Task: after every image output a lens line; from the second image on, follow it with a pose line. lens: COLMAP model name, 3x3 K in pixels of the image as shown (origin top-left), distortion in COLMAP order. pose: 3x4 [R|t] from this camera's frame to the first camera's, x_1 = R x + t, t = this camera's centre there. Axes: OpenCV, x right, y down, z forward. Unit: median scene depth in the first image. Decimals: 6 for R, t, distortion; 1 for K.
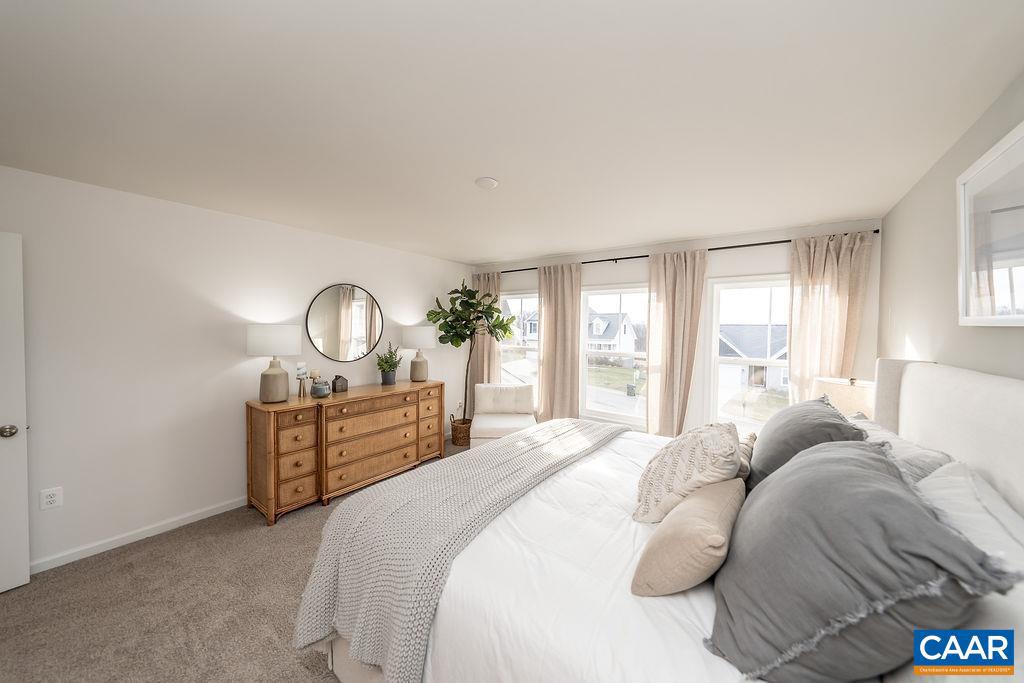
lens RADIAL K [[346.2, 0, 511.4], [0, 346.2, 337.3], [0, 0, 1]] dist [-0.001751, -0.000115]
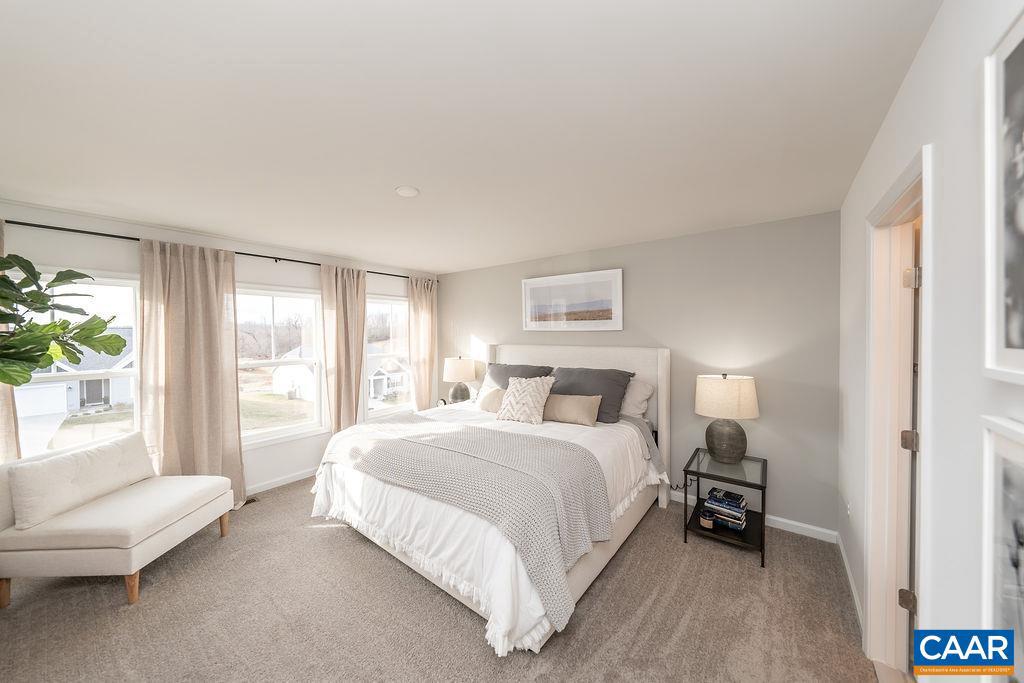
lens RADIAL K [[348.9, 0, 512.0], [0, 348.9, 341.5], [0, 0, 1]] dist [-0.000470, -0.000012]
pose [[-0.000388, -0.044650, 0.999003, -0.660751], [0.036366, 0.998341, 0.044635, -0.029695], [-0.999338, 0.036347, 0.001236, 0.426823]]
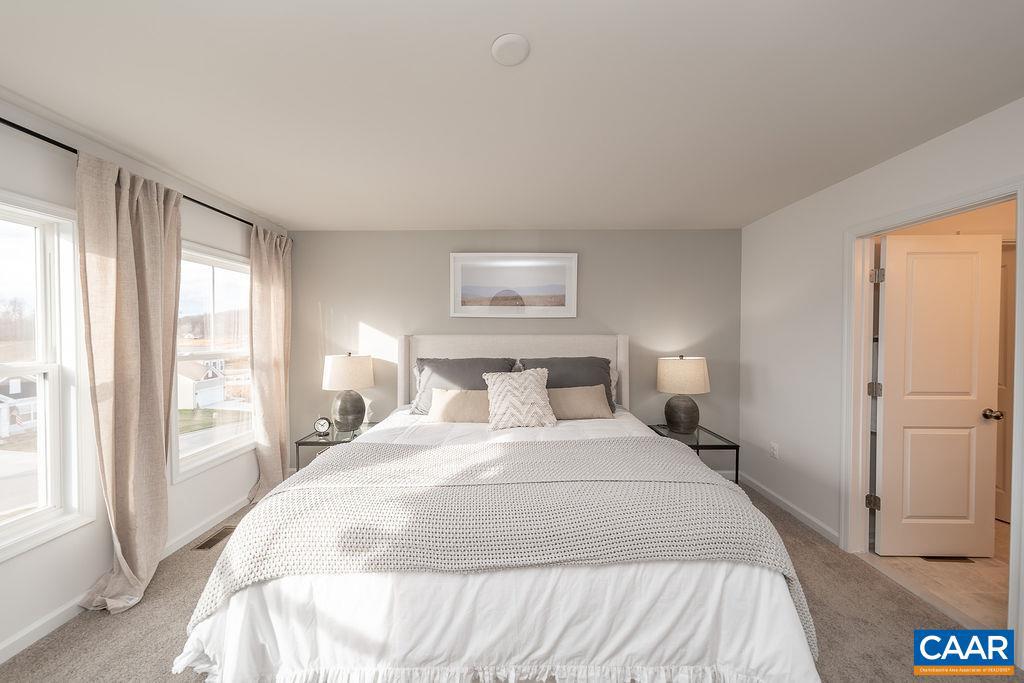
lens RADIAL K [[346.2, 0, 511.4], [0, 346.2, 337.3], [0, 0, 1]] dist [-0.001751, -0.000115]
pose [[-0.601646, -0.029471, 0.798219, -0.334150], [0.013321, 0.998810, 0.046918, 0.000707], [-0.798652, 0.038861, -0.600537, 0.817639]]
